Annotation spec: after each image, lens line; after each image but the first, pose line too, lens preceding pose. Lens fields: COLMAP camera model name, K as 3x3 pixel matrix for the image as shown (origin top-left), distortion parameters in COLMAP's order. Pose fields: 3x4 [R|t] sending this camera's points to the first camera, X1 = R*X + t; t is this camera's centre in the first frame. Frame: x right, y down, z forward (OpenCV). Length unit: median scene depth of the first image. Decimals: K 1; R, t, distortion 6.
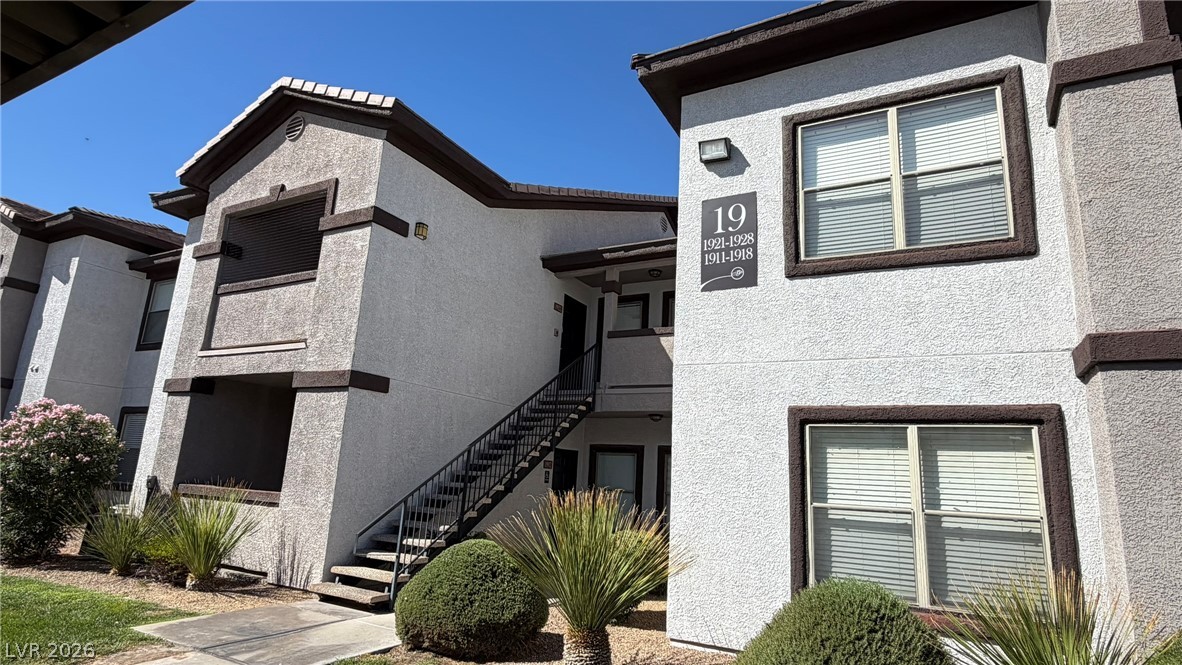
lens RADIAL K [[626.0, 0, 591.0], [0, 626.0, 332.5], [0, 0, 1]] dist [-0.030330, 0.036864]
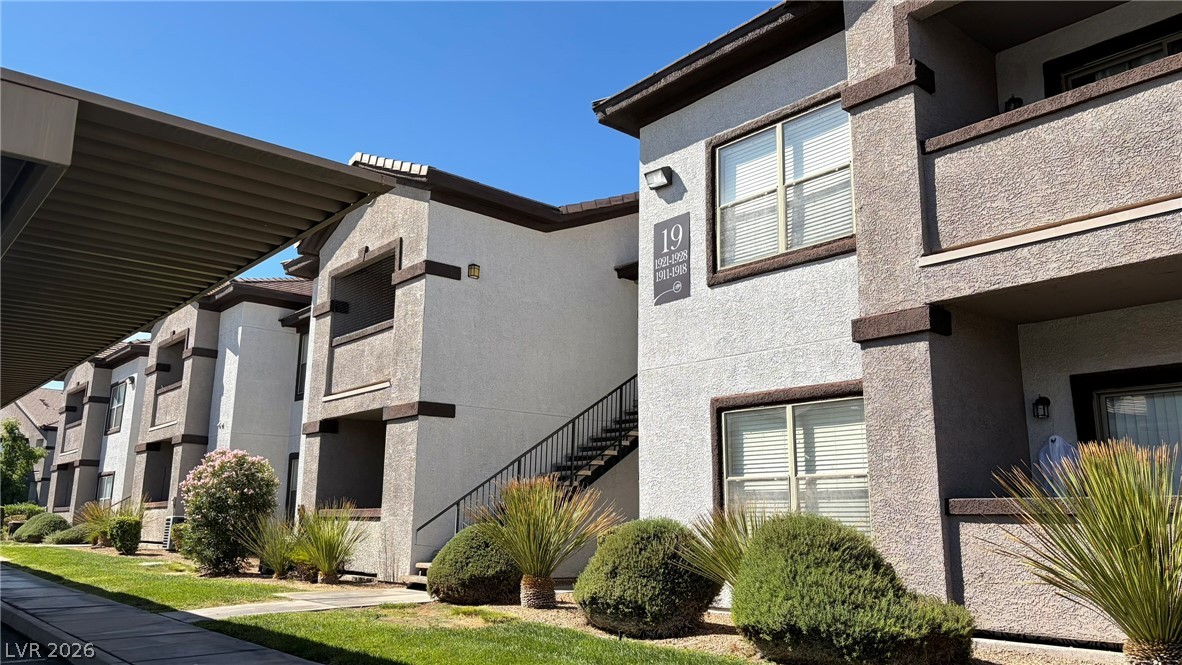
lens RADIAL K [[858.7, 0, 591.4], [0, 858.7, 325.5], [0, 0, 1]] dist [0.060390, -0.000682]
pose [[0.934426, -0.123992, -0.333877, 0.475707], [0.123871, 0.992060, -0.021743, -0.007162], [0.333922, -0.021040, 0.942366, -0.429393]]
